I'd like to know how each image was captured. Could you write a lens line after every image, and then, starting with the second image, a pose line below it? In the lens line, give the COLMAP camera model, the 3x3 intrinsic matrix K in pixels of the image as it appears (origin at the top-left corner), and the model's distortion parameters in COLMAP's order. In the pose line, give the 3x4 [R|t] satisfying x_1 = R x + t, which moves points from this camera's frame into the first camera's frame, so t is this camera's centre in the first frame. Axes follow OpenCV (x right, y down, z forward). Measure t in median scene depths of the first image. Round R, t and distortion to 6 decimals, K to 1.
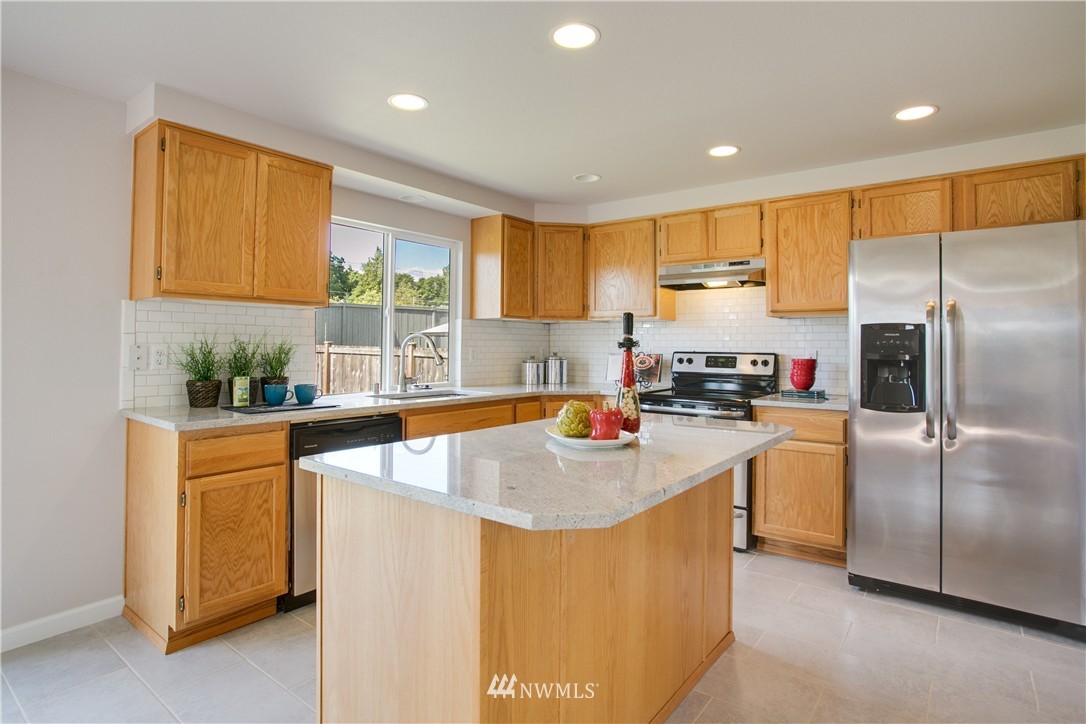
lens RADIAL K [[568.5, 0, 541.0], [0, 568.5, 344.6], [0, 0, 1]] dist [-0.045412, 0.001465]
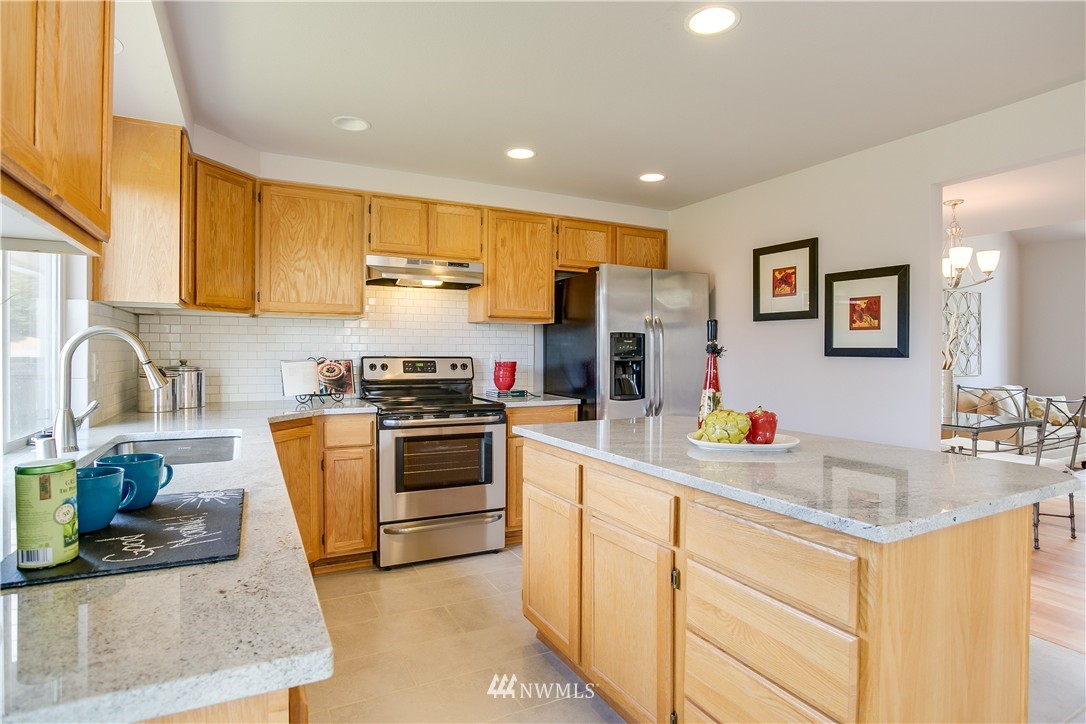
lens RADIAL K [[591.0, 0, 543.0], [0, 591.0, 362.0], [0, 0, 1]] dist [-0.002125, -0.000122]
pose [[0.441238, -0.021347, 0.897136, -0.490479], [-0.002997, 0.999676, 0.025261, -0.002744], [-0.897385, -0.013834, 0.441031, 0.408373]]
